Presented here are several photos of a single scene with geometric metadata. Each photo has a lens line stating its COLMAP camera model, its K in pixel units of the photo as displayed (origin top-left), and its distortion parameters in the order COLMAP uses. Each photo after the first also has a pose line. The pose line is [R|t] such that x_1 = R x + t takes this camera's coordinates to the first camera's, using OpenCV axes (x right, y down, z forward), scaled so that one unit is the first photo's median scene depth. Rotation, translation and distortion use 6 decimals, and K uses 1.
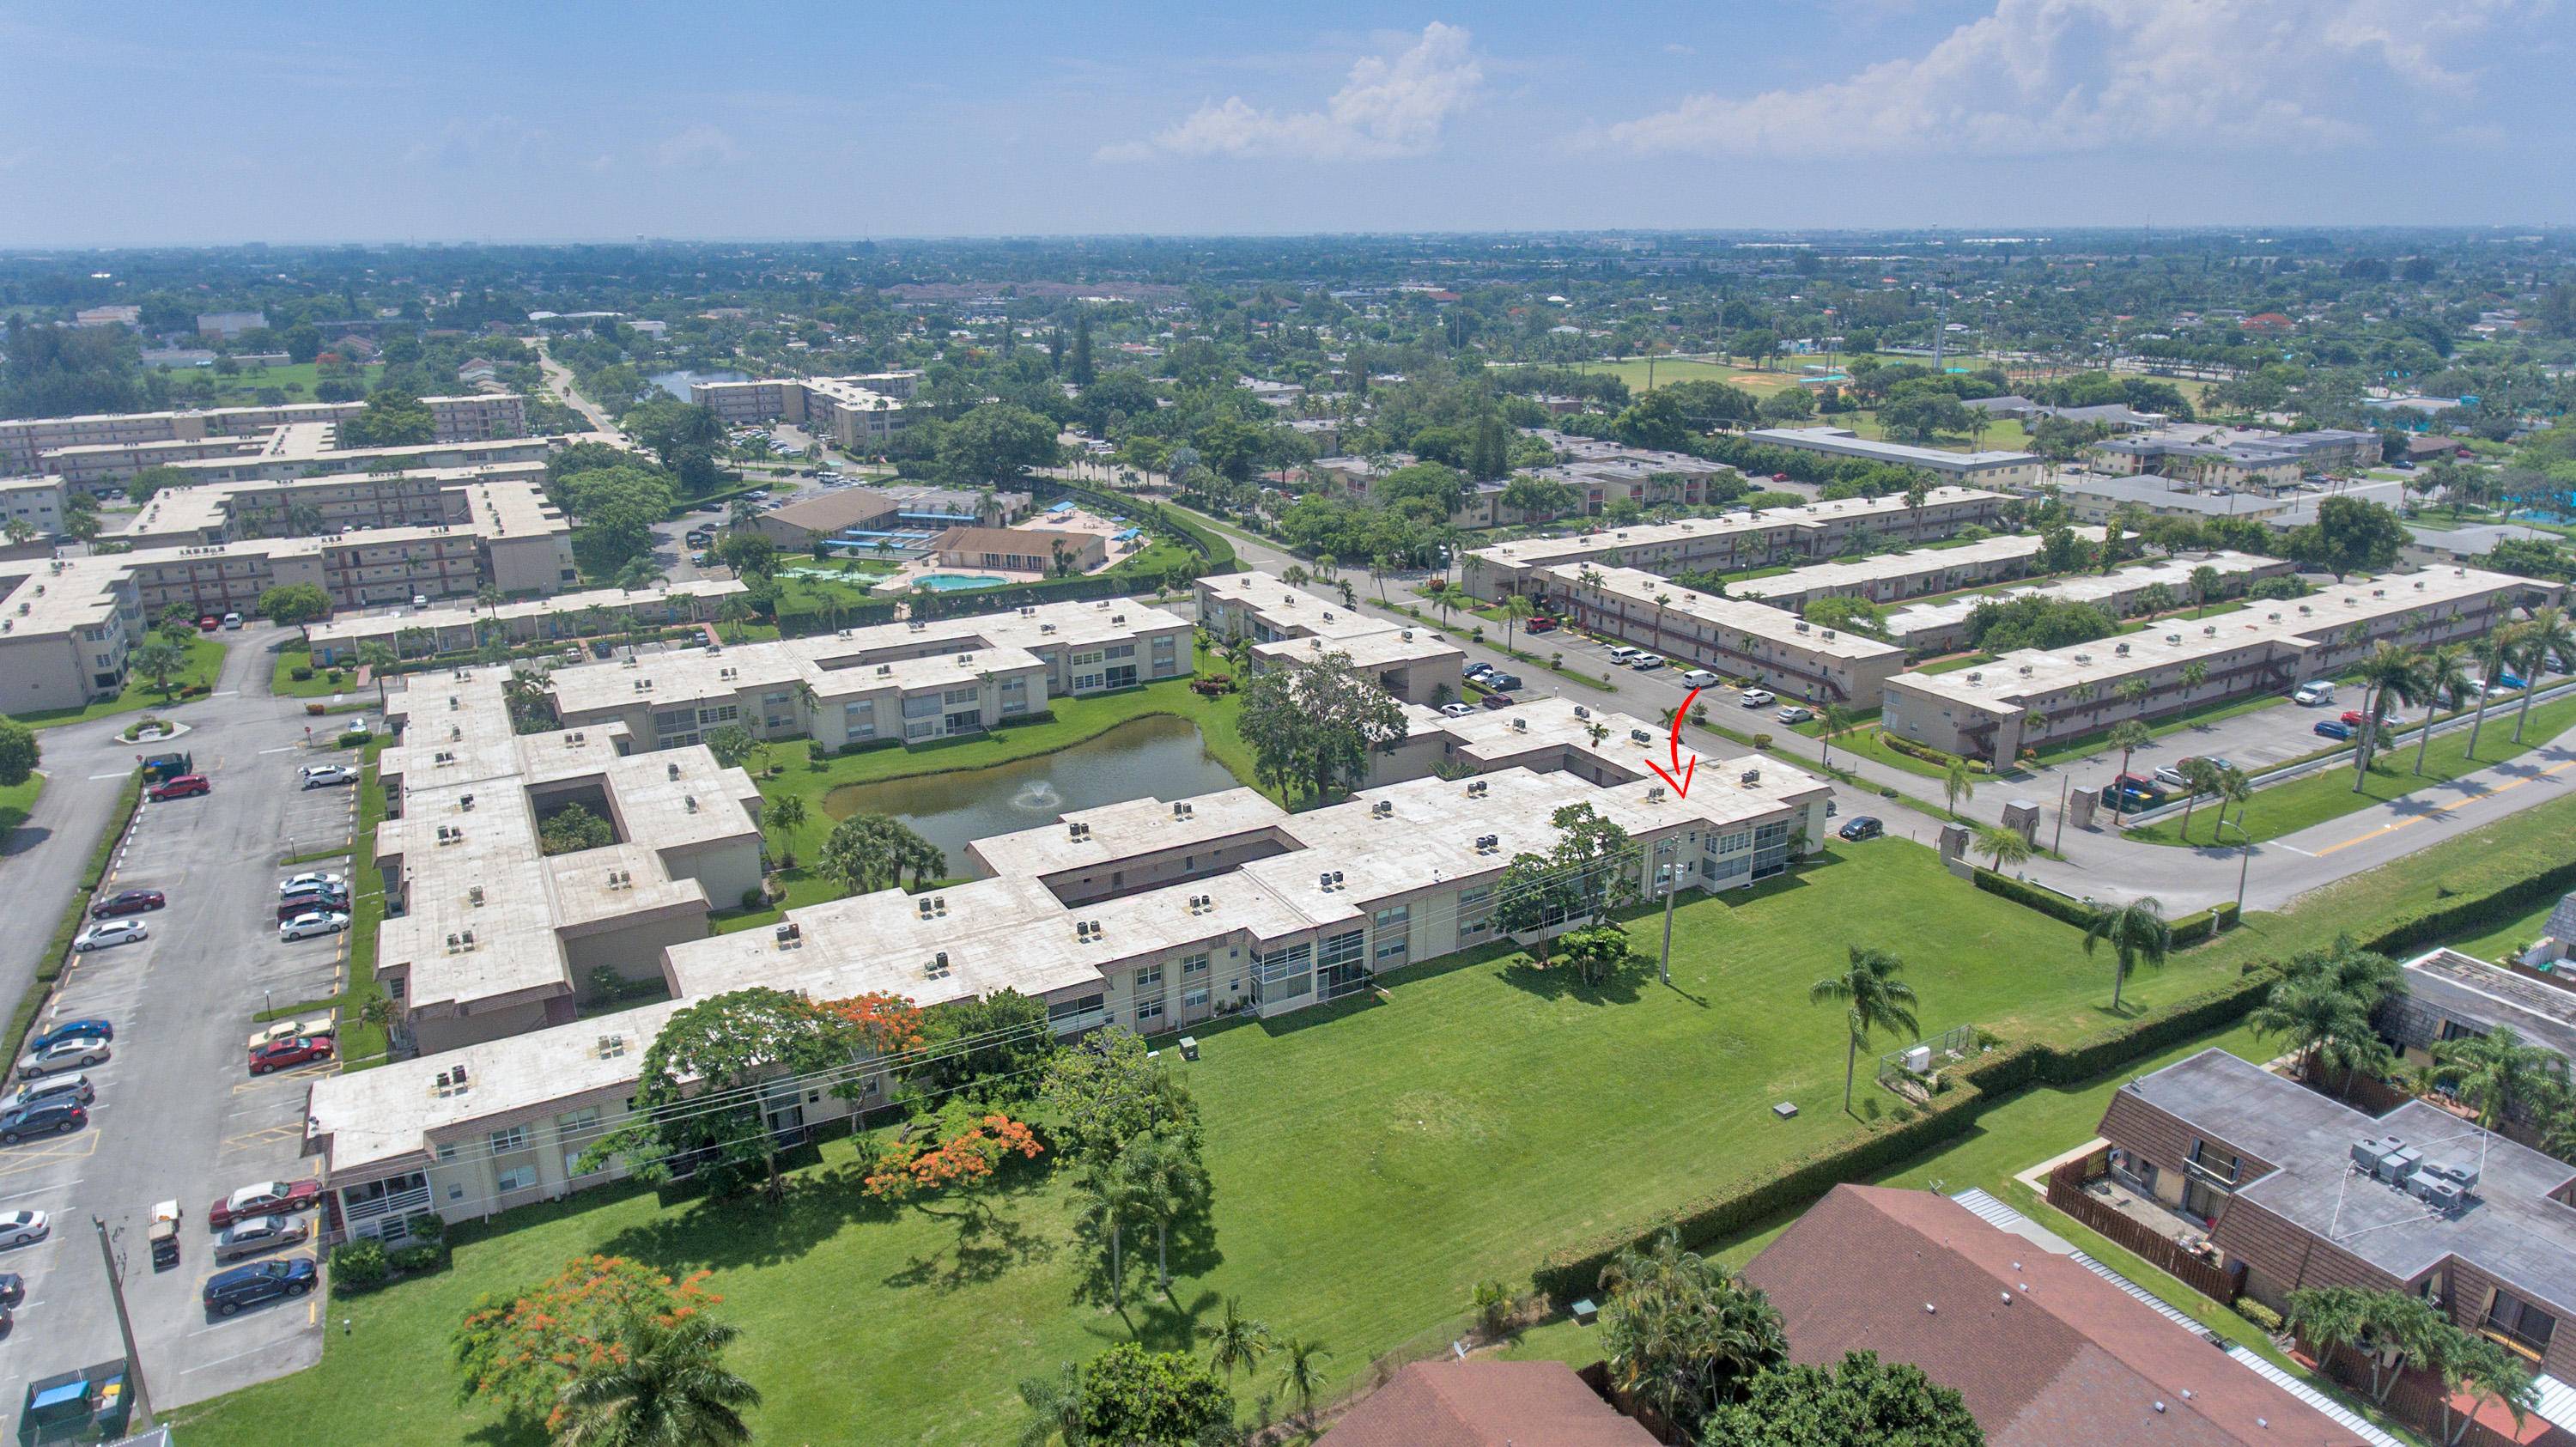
lens RADIAL K [[1486.4, 0, 1288.0], [0, 1486.4, 723.5], [0, 0, 1]] dist [-0.001968, -0.001779]
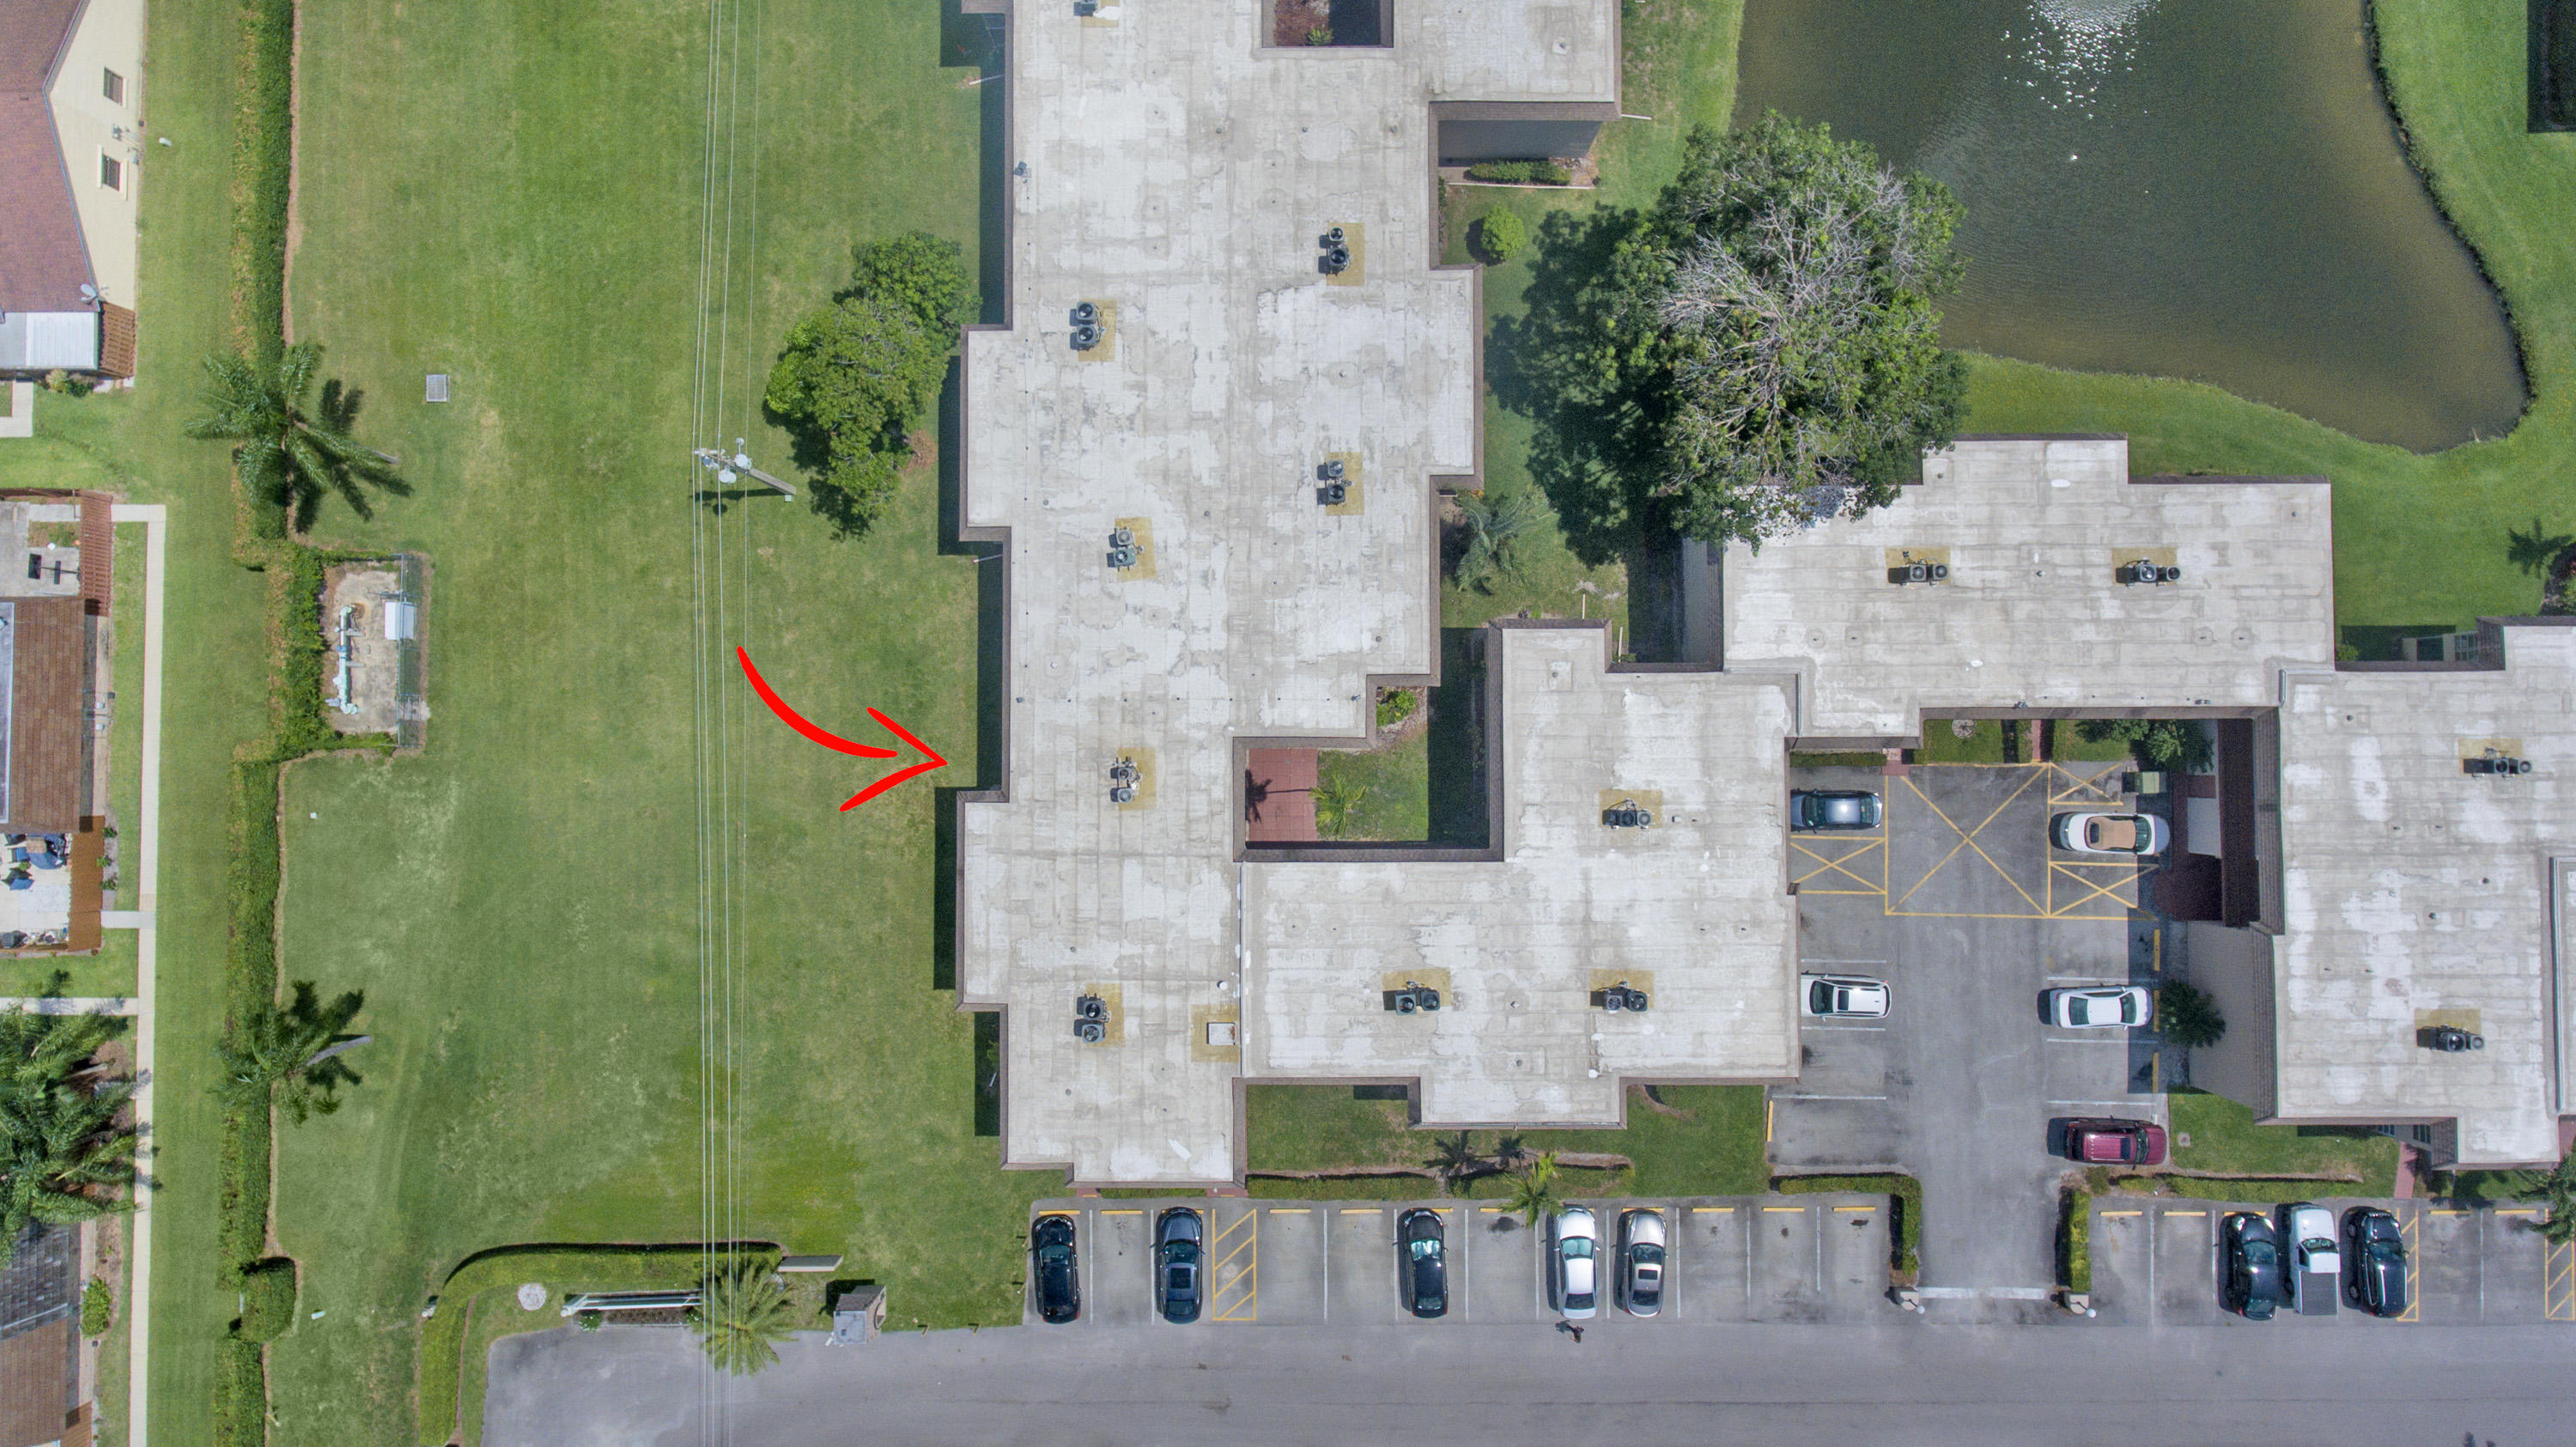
lens RADIAL K [[1486.4, 0, 1288.0], [0, 1486.4, 723.5], [0, 0, 1]] dist [-0.001968, -0.001779]
pose [[-0.487396, 0.873008, -0.017372, 0.165211], [-0.261190, -0.126779, 0.956926, -0.326938], [0.833202, 0.470939, 0.289812, 0.678254]]
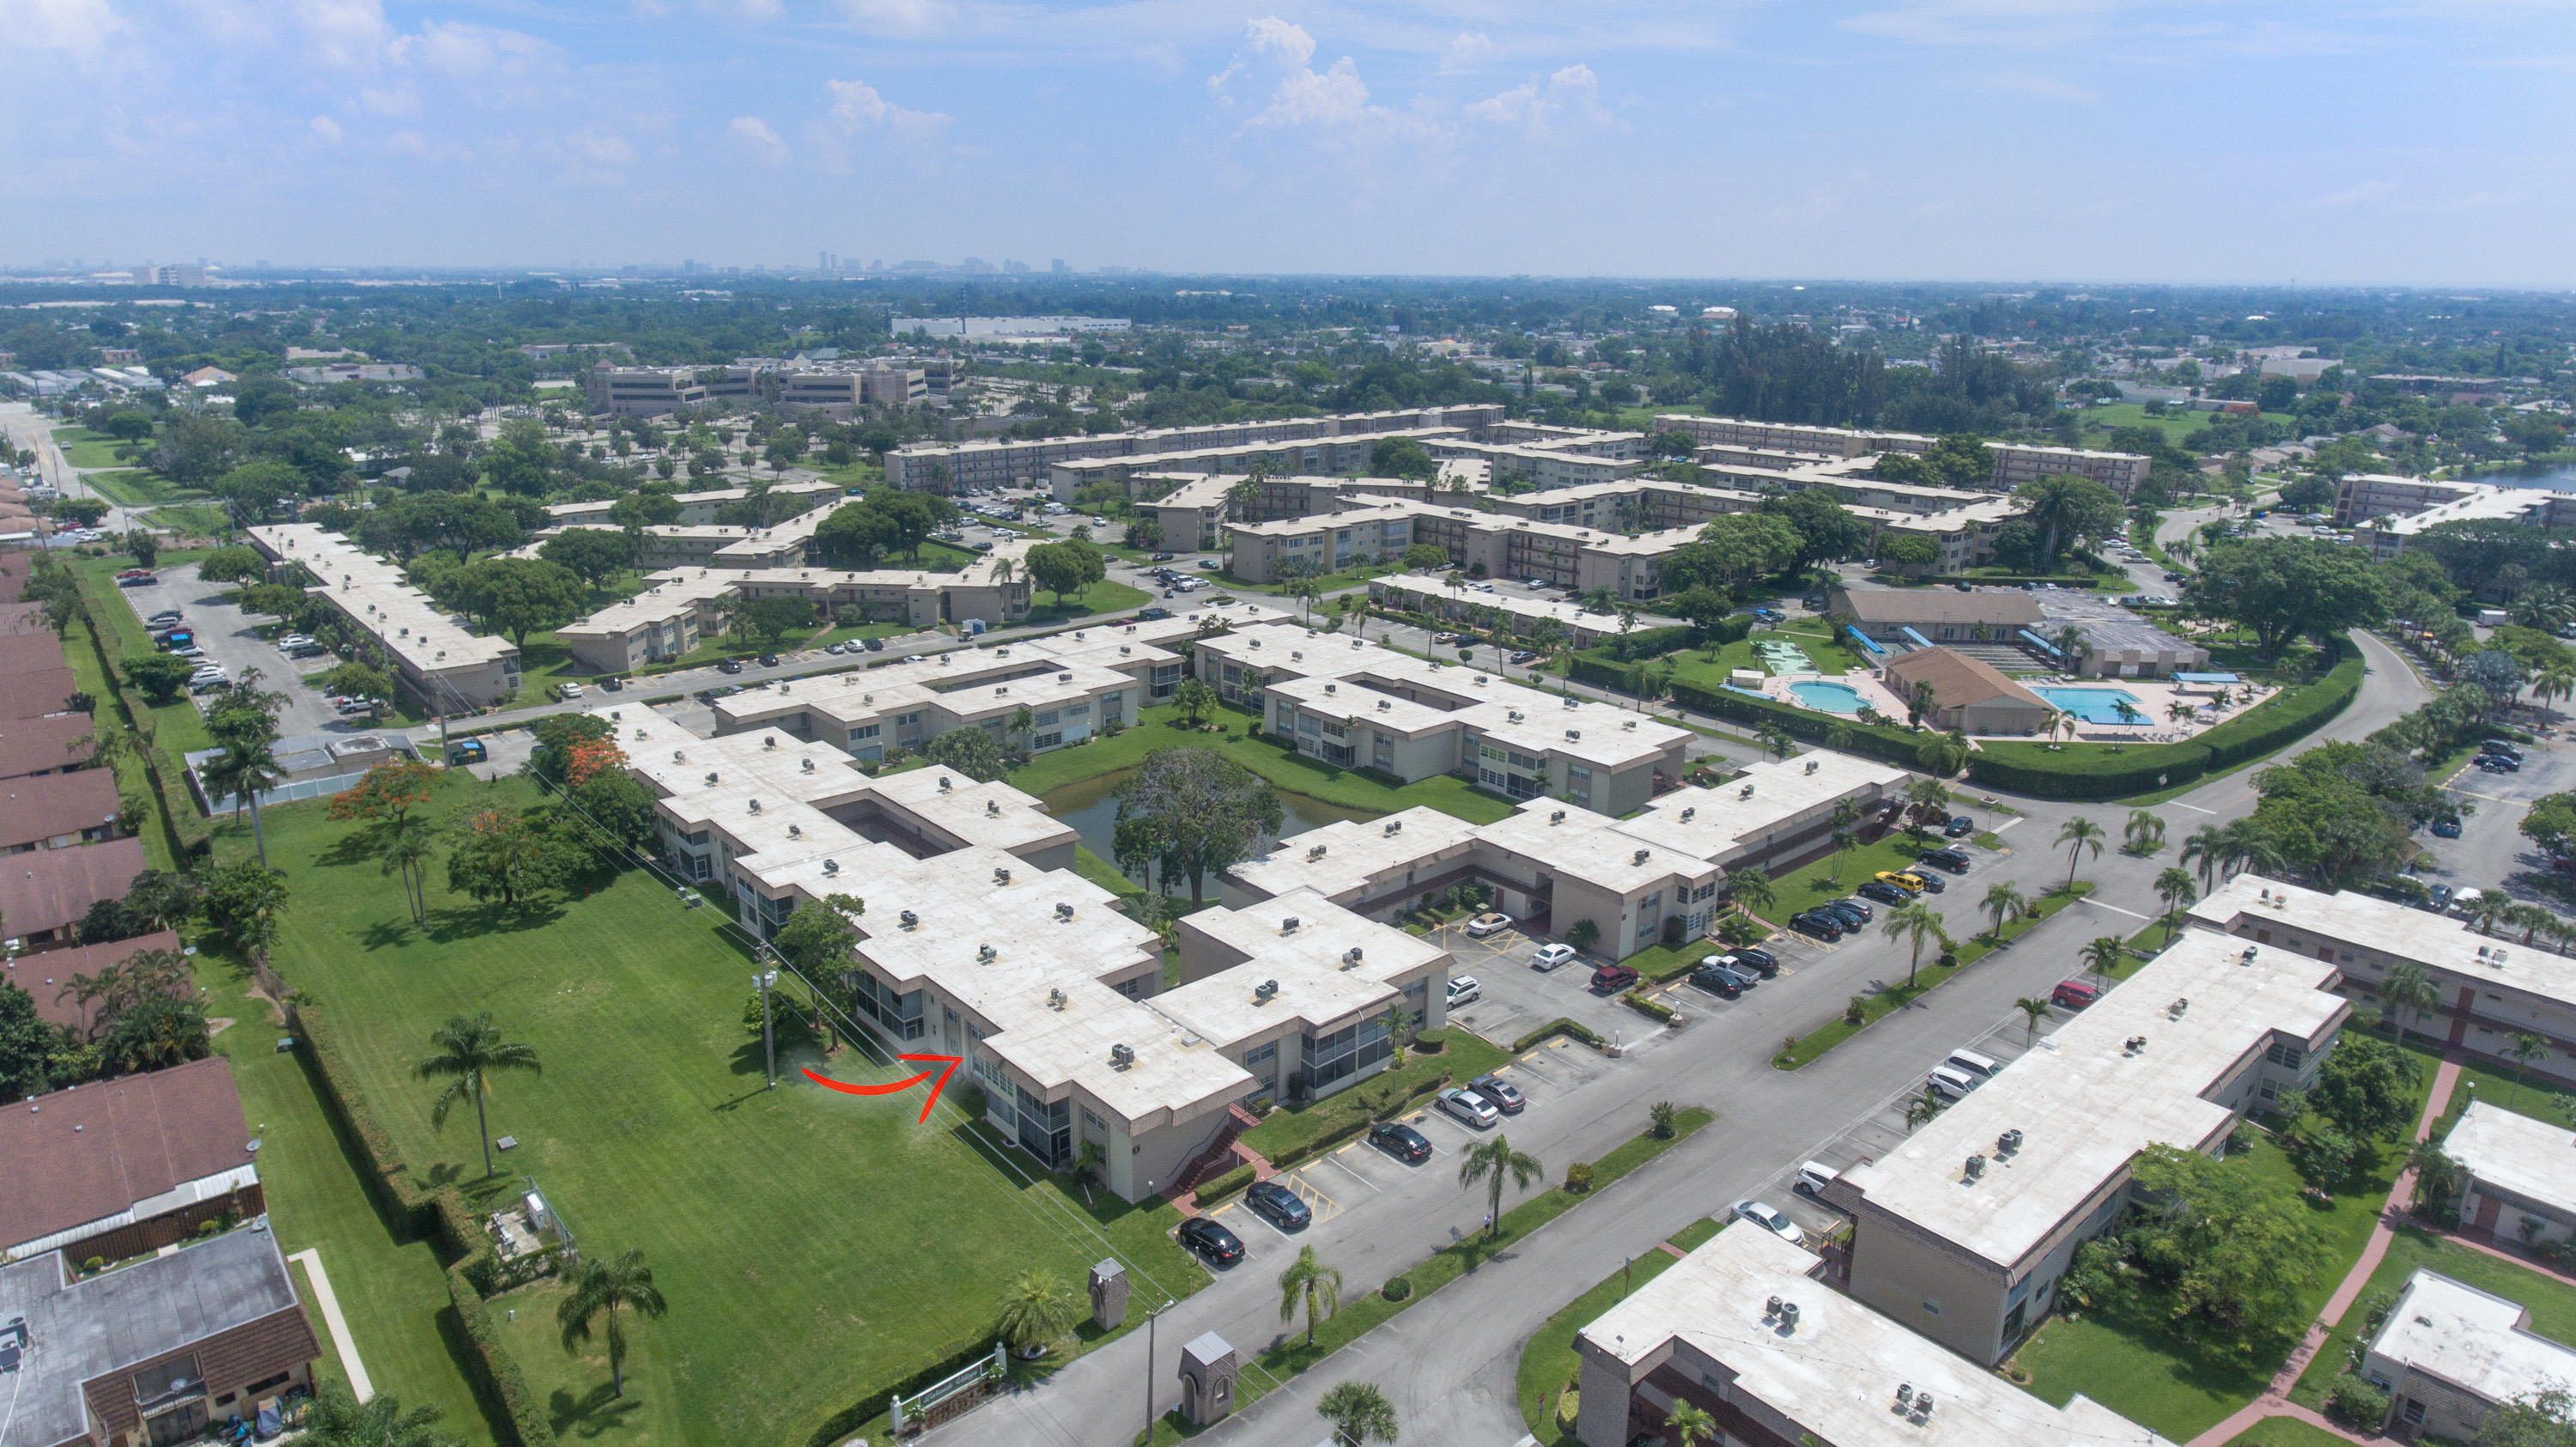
lens RADIAL K [[1486.4, 0, 1288.0], [0, 1486.4, 723.5], [0, 0, 1]] dist [-0.001968, -0.001779]
pose [[0.211970, 0.292635, -0.932434, 0.769383], [-0.314096, 0.923894, 0.218551, -0.243828], [0.925426, 0.246547, 0.287753, 0.637341]]
